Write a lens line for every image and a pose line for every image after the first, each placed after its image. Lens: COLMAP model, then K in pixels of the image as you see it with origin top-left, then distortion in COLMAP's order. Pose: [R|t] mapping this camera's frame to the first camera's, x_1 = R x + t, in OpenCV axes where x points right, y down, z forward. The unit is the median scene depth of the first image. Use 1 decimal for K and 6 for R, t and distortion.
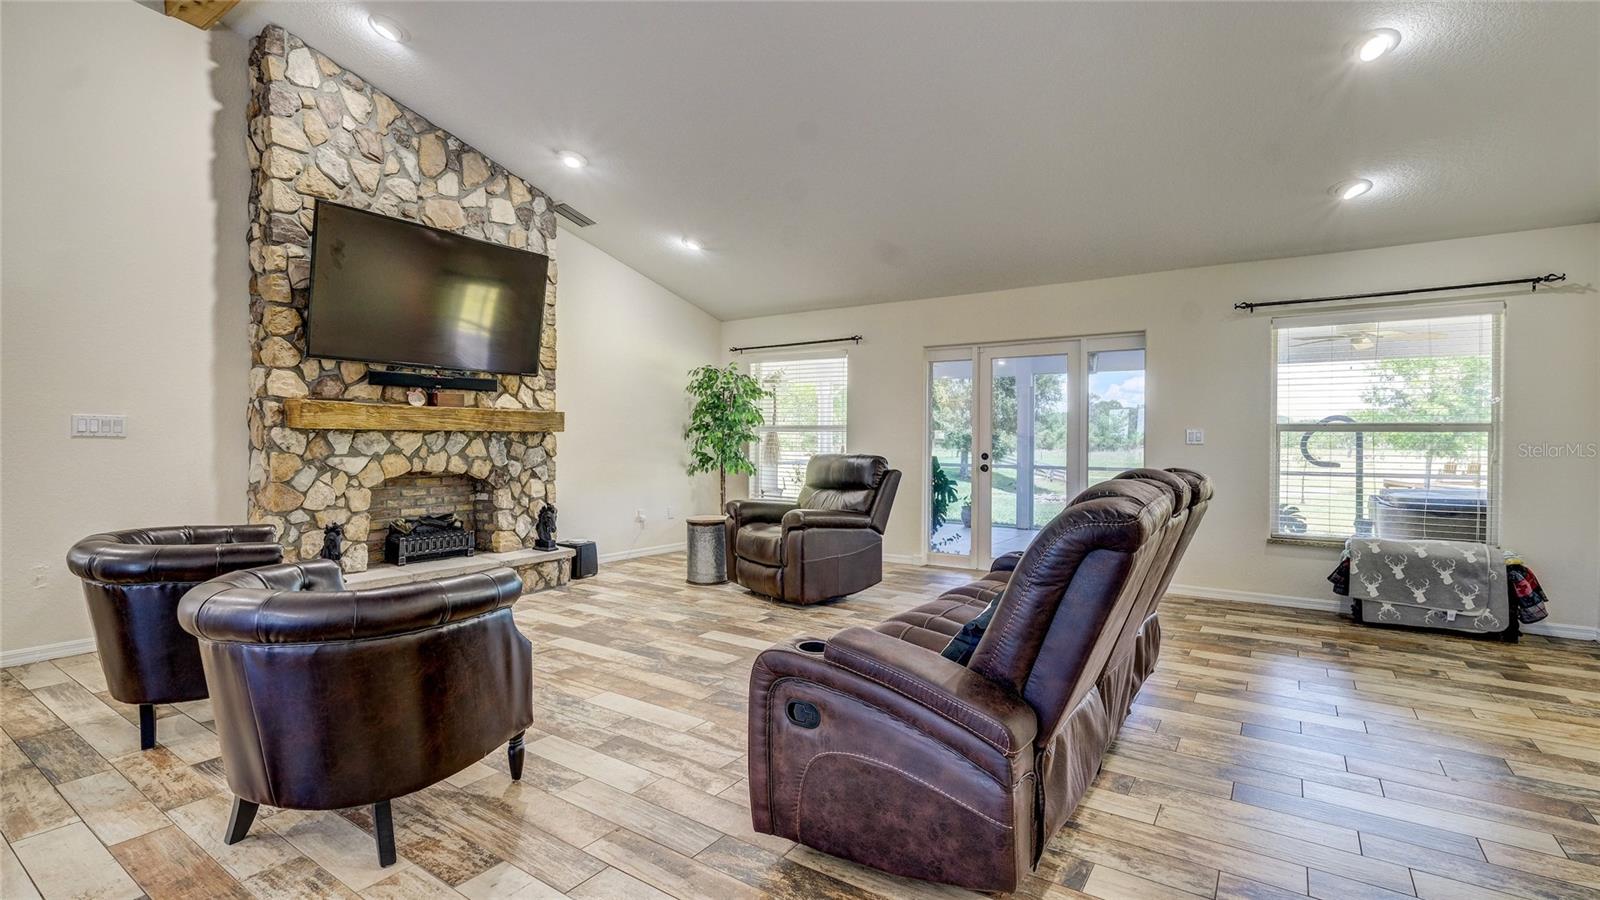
lens RADIAL K [[701.0, 0, 811.7], [0, 701.0, 446.4], [0, 0, 1]] dist [-0.001680, -0.001551]
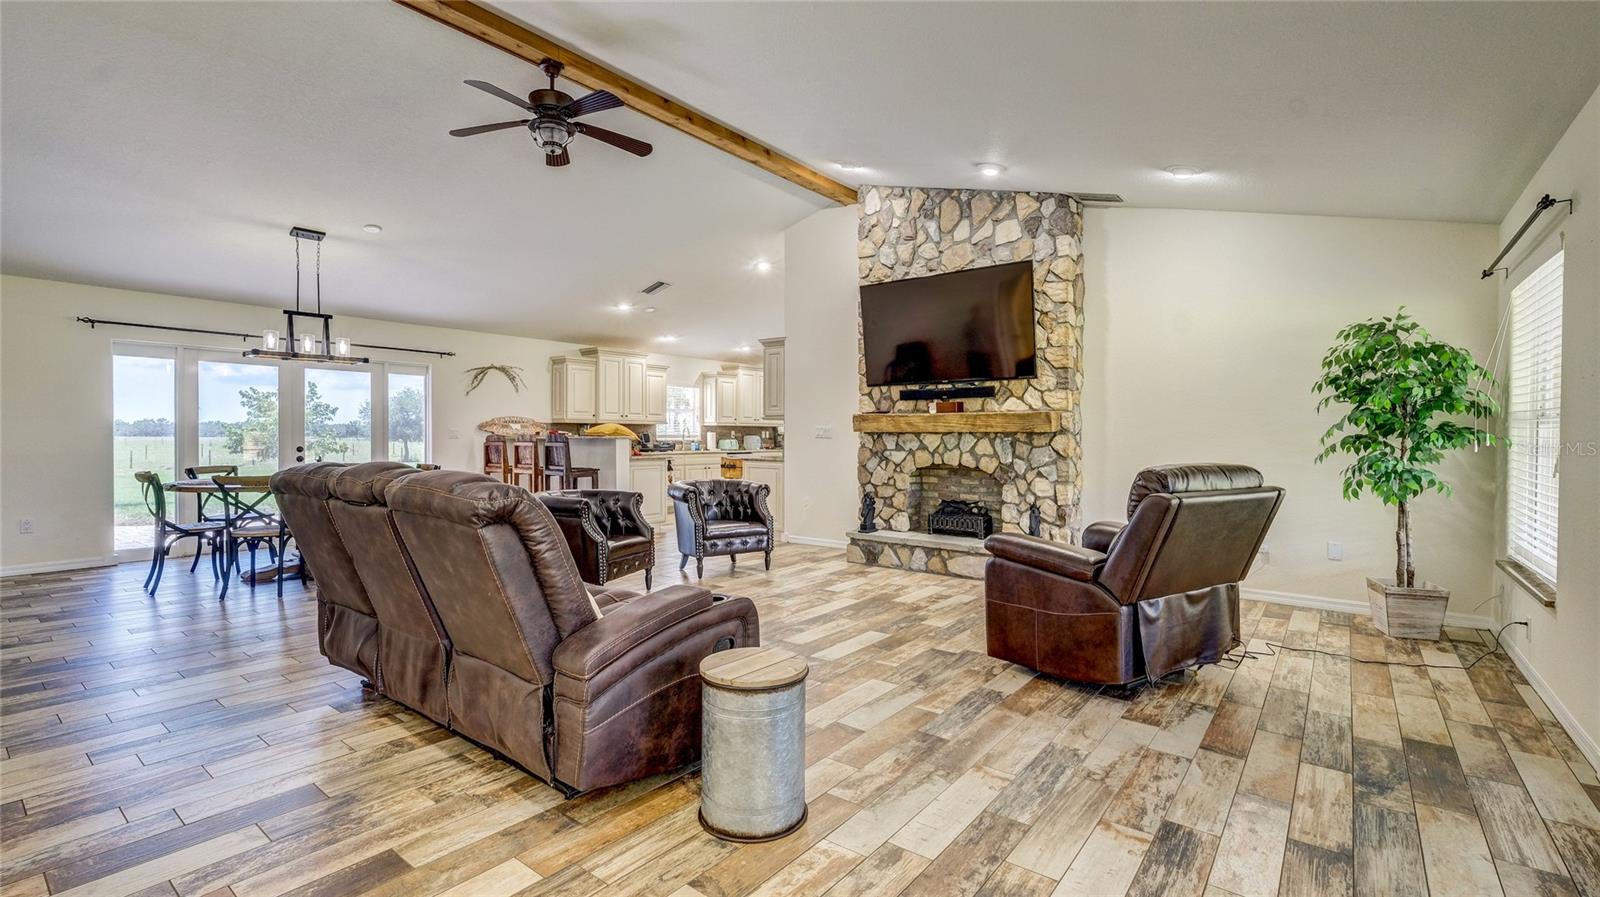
lens RADIAL K [[701.0, 0, 811.0], [0, 701.0, 443.4], [0, 0, 1]] dist [-0.001680, -0.001551]
pose [[-0.058606, 0.003695, -0.998274, 0.741295], [-0.013293, 0.999902, 0.004481, -0.004786], [0.998193, 0.013533, -0.058551, 0.836103]]
